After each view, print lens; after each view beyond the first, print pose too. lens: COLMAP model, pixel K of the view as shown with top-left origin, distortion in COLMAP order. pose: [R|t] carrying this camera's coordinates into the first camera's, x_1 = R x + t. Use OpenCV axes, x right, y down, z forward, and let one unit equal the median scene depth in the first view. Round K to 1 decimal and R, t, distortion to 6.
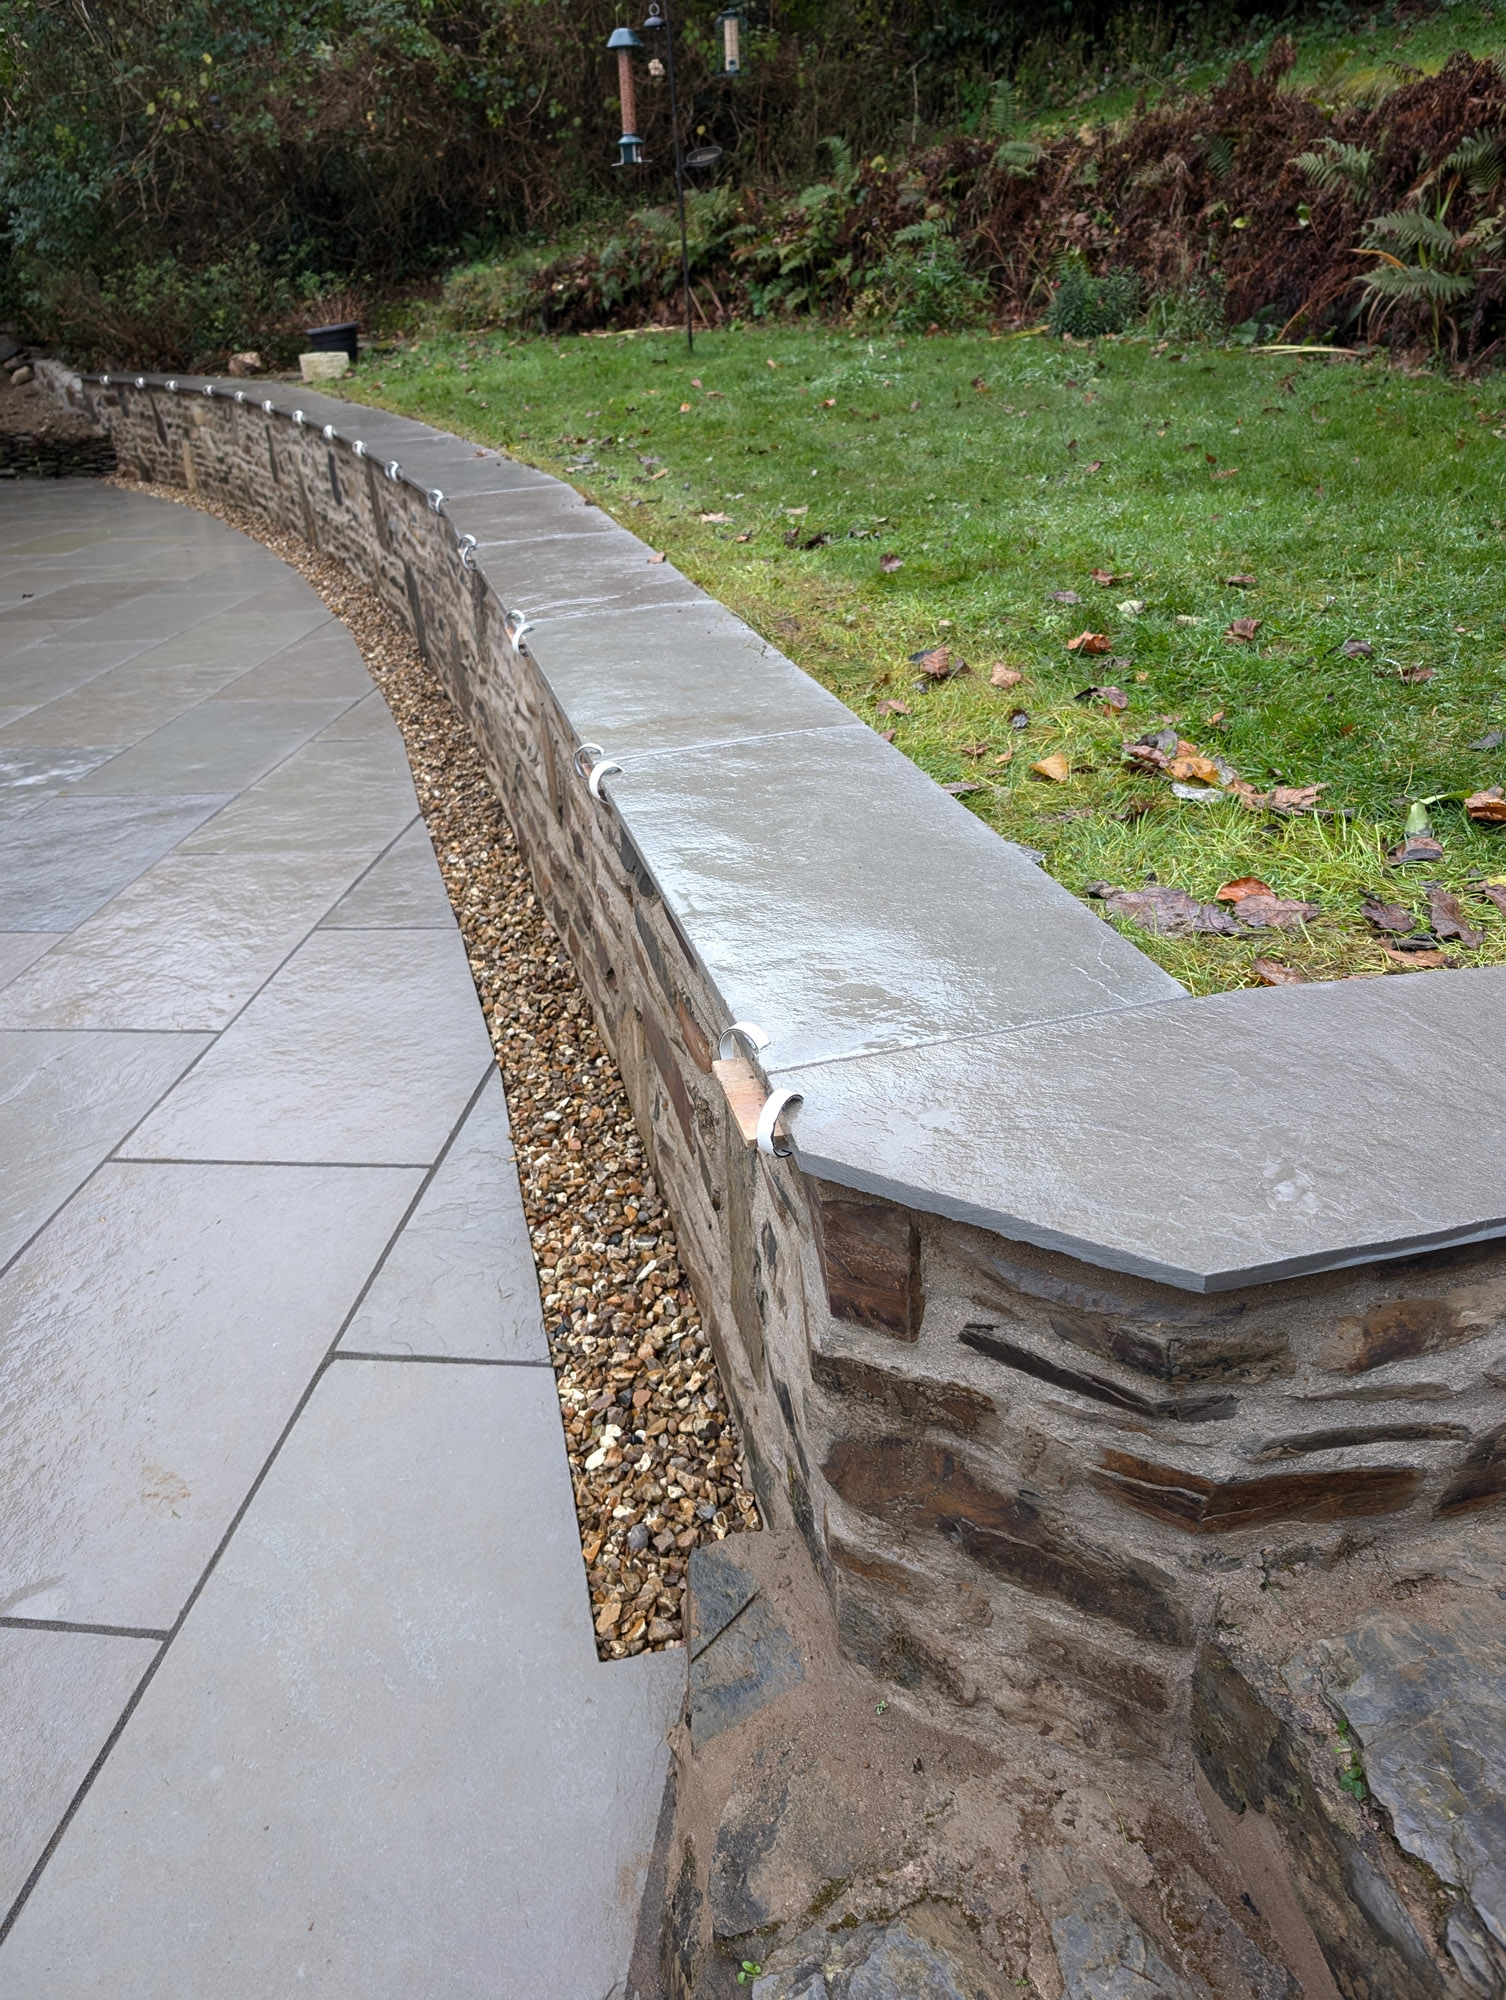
lens RADIAL K [[1433.6, 0, 751.3], [0, 1433.6, 972.4], [0, 0, 1]] dist [0.023208, -0.022590]
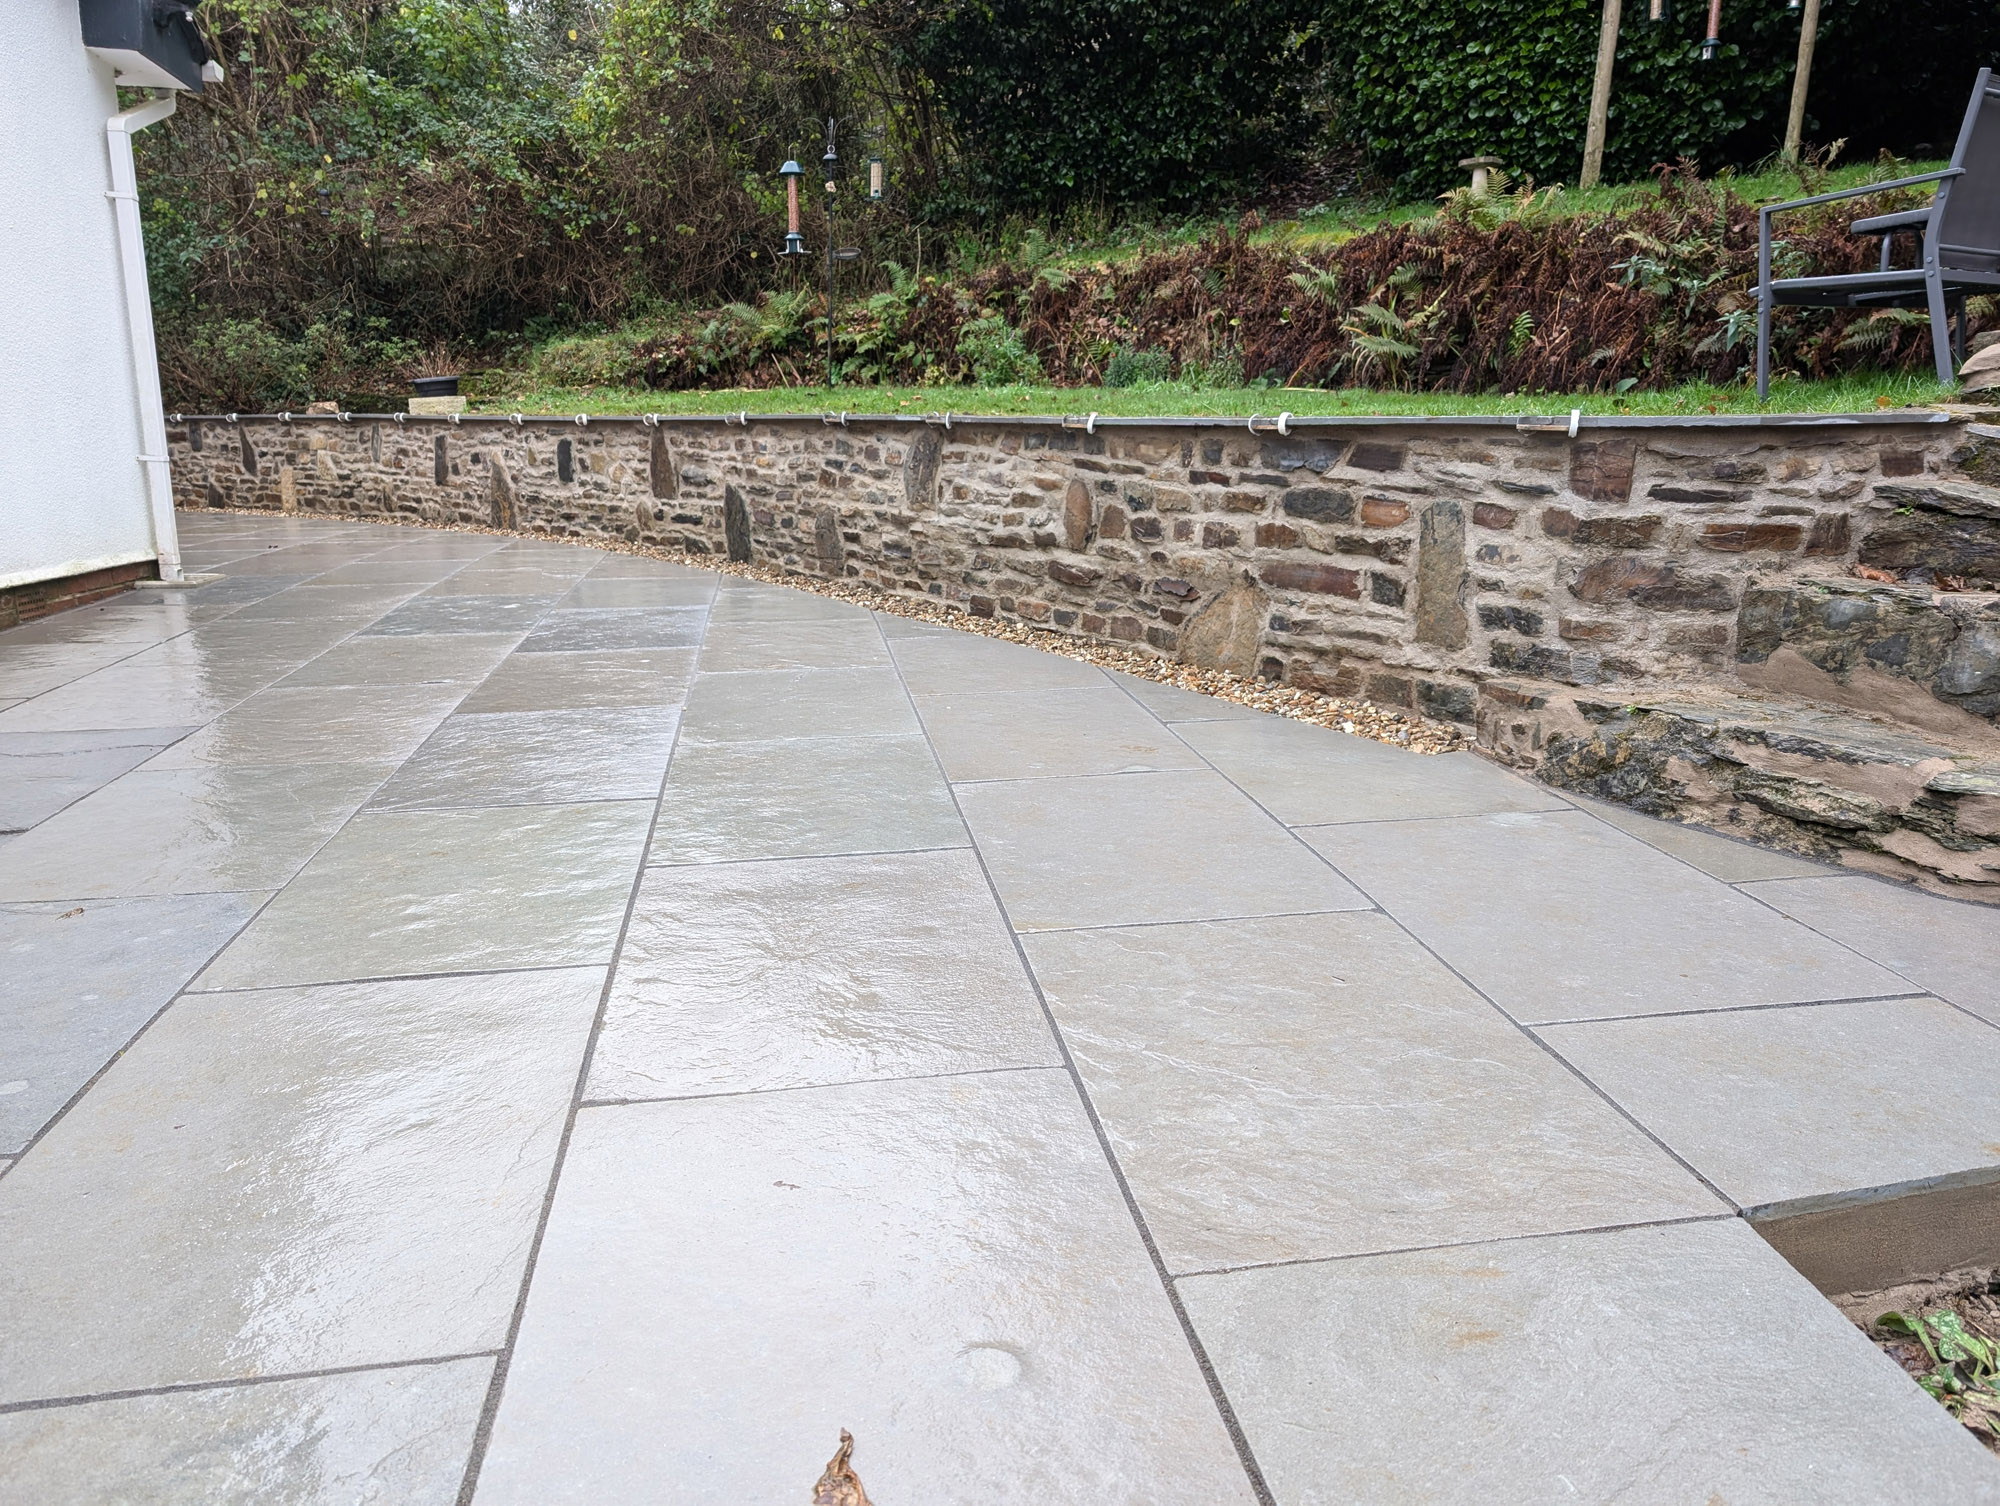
lens RADIAL K [[1433.6, 0, 995.7], [0, 1433.6, 772.6], [0, 0, 1]] dist [0.023208, -0.022590]
pose [[0.956526, -0.013590, 0.291330, -0.311438], [0.079741, 0.973037, -0.216424, 0.213483], [-0.280534, 0.230246, 0.931819, -0.181144]]
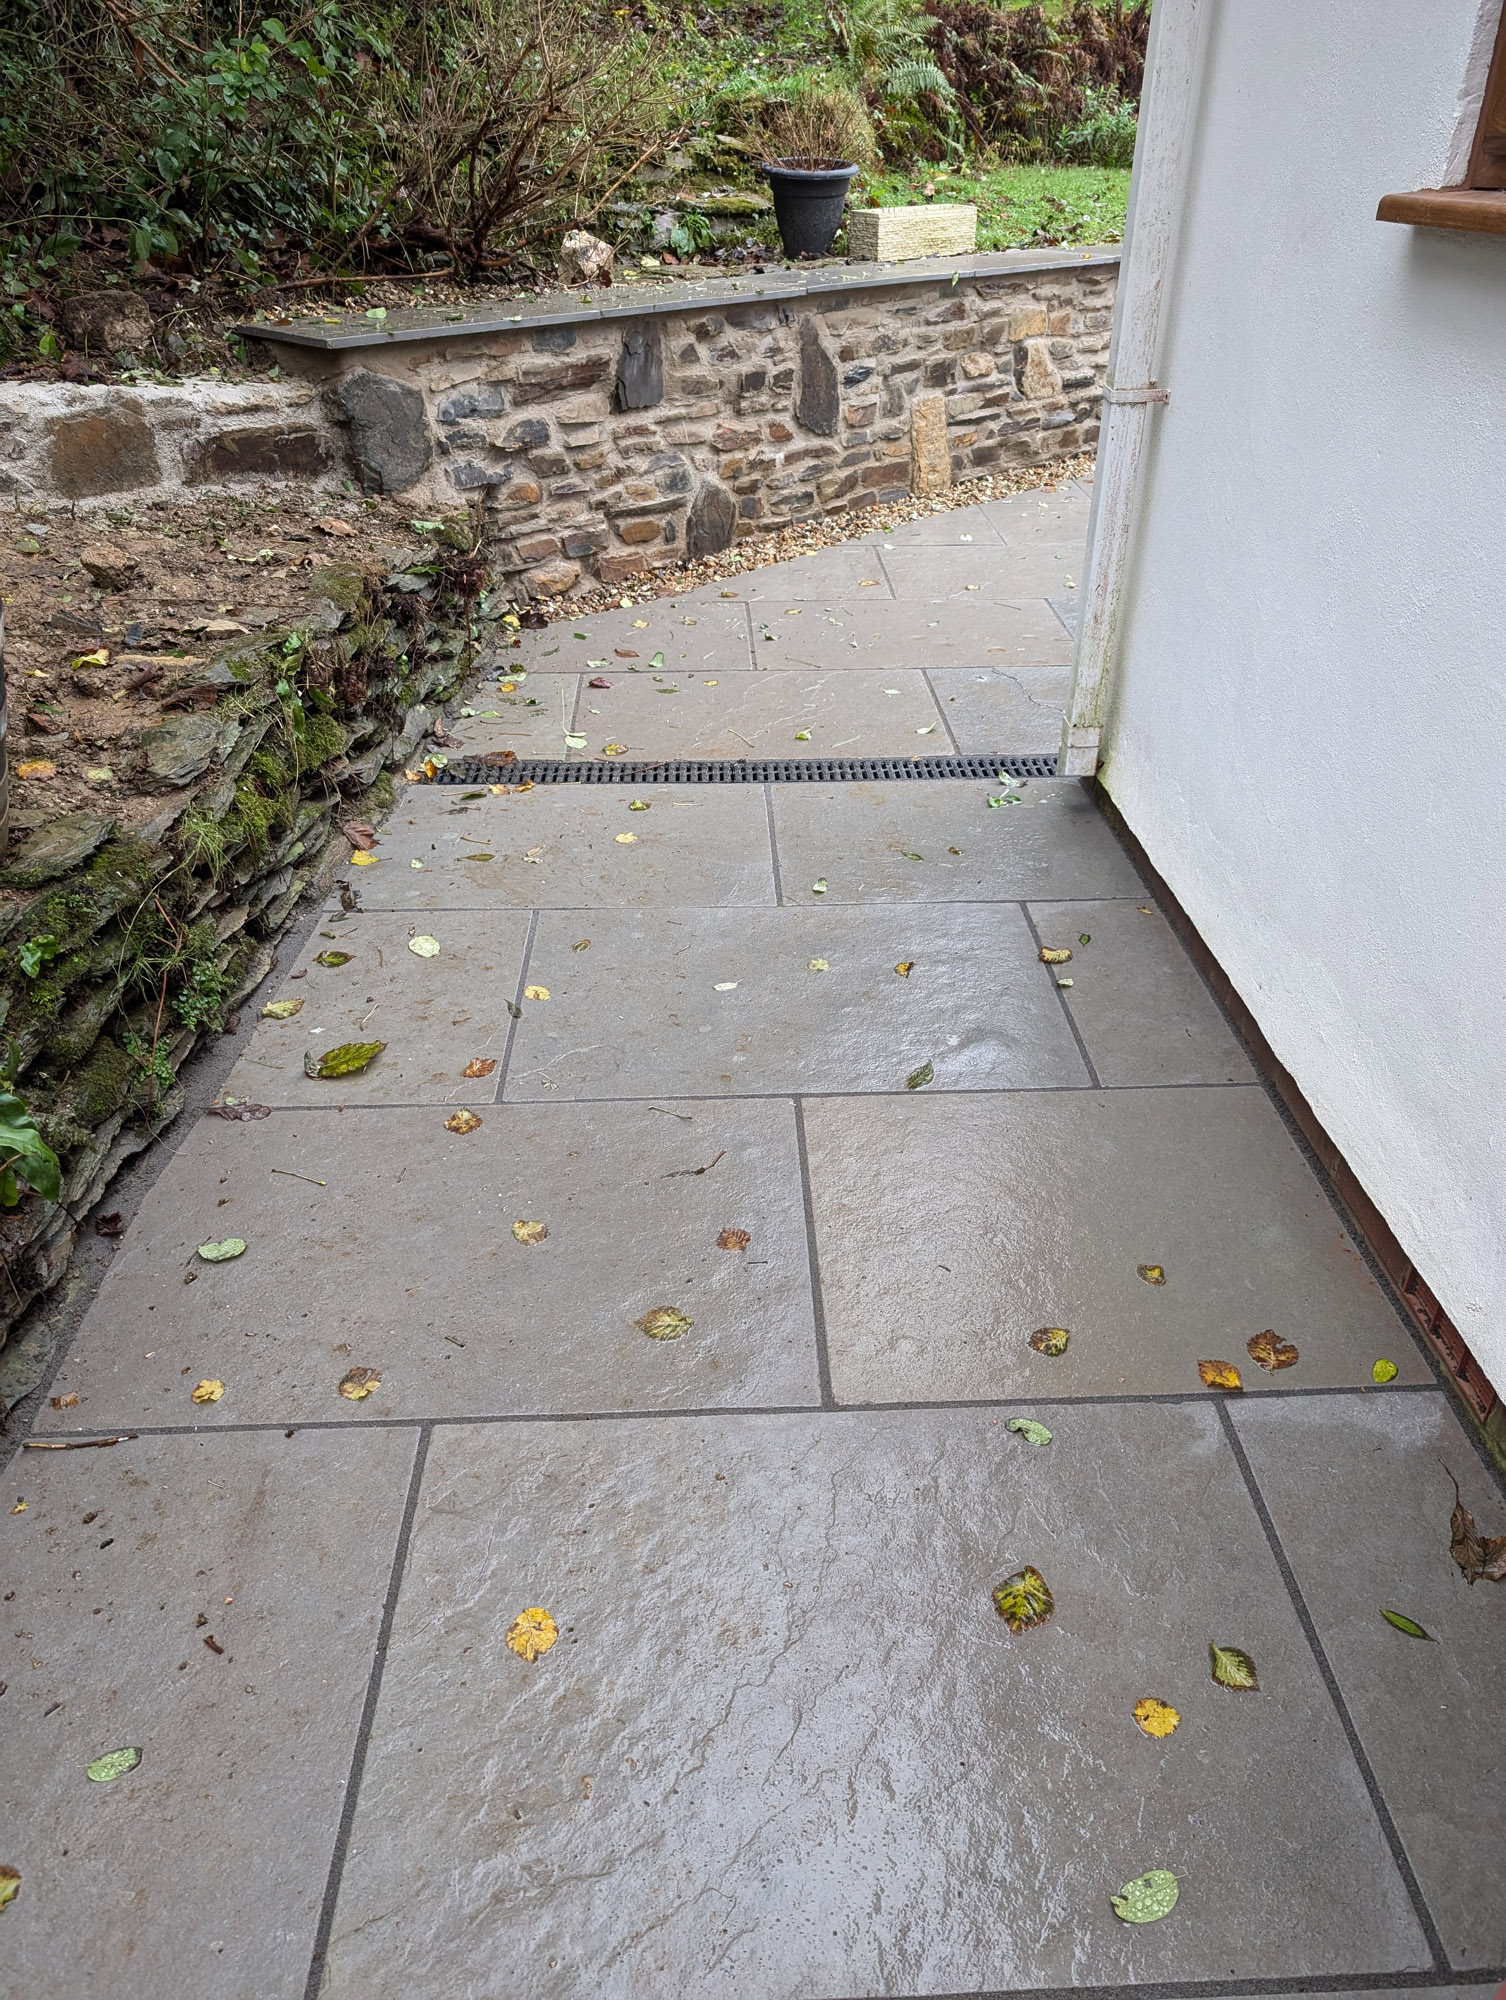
lens RADIAL K [[1433.6, 0, 759.4], [0, 1433.6, 997.7], [0, 0, 1]] dist [0.023208, -0.022590]
pose [[-0.185733, -0.465469, 0.865356, -1.440813], [0.438884, 0.748651, 0.496893, -0.760334], [-0.879138, 0.472081, 0.065238, 1.746785]]
